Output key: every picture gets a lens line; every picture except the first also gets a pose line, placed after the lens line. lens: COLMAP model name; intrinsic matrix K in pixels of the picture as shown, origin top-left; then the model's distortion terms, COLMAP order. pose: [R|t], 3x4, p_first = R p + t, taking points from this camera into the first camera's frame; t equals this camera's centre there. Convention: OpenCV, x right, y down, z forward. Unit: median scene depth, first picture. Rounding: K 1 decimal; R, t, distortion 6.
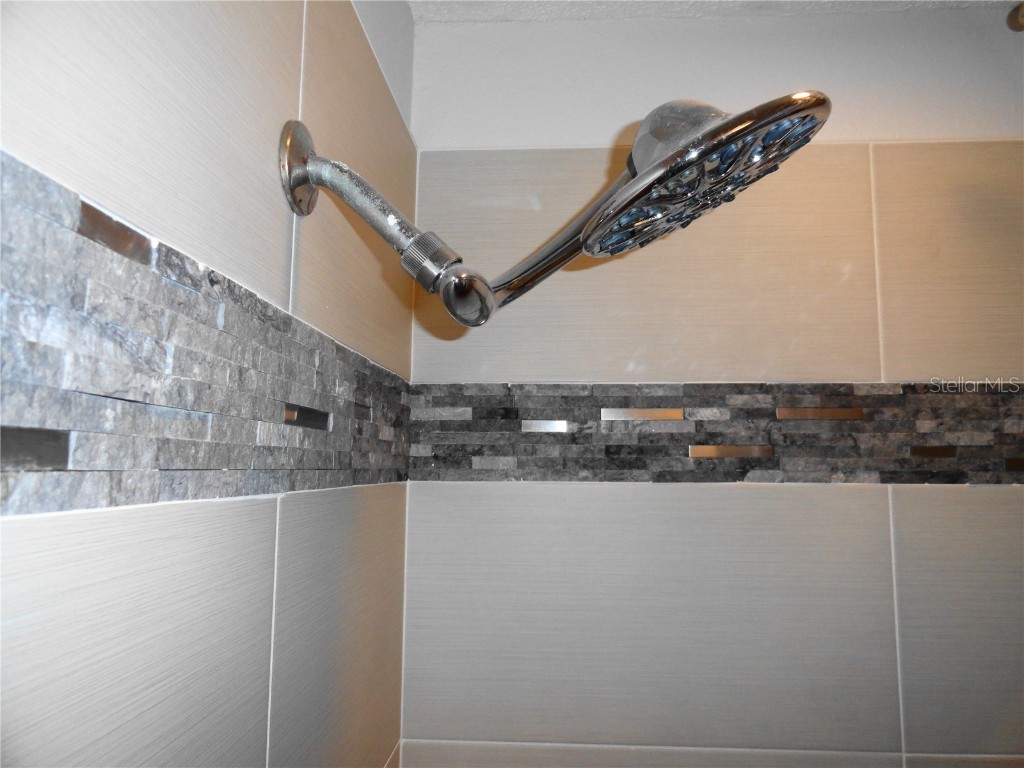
lens RADIAL K [[704.1, 0, 513.5], [0, 704.1, 388.2], [0, 0, 1]] dist [0.002828, 0.004071]
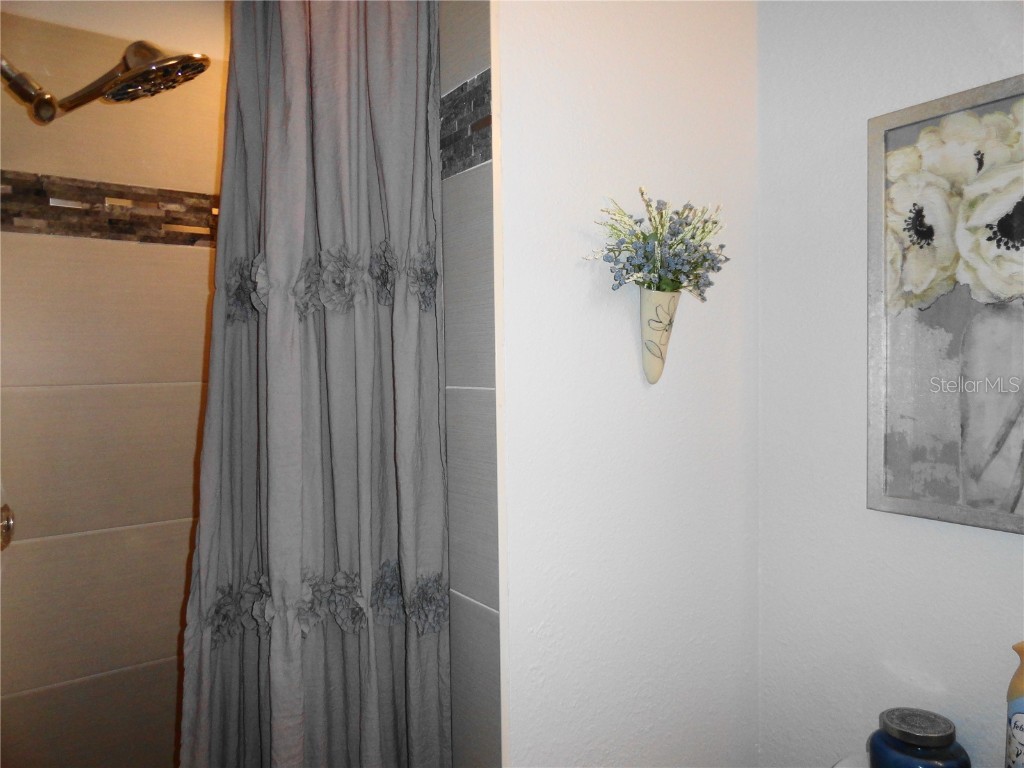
lens RADIAL K [[704.1, 0, 513.5], [0, 704.1, 388.2], [0, 0, 1]] dist [0.002828, 0.004071]
pose [[0.777142, -0.038366, 0.628155, -0.200132], [-0.050117, 0.991197, 0.122543, 0.231882], [-0.627327, -0.126715, 0.768378, -1.003762]]
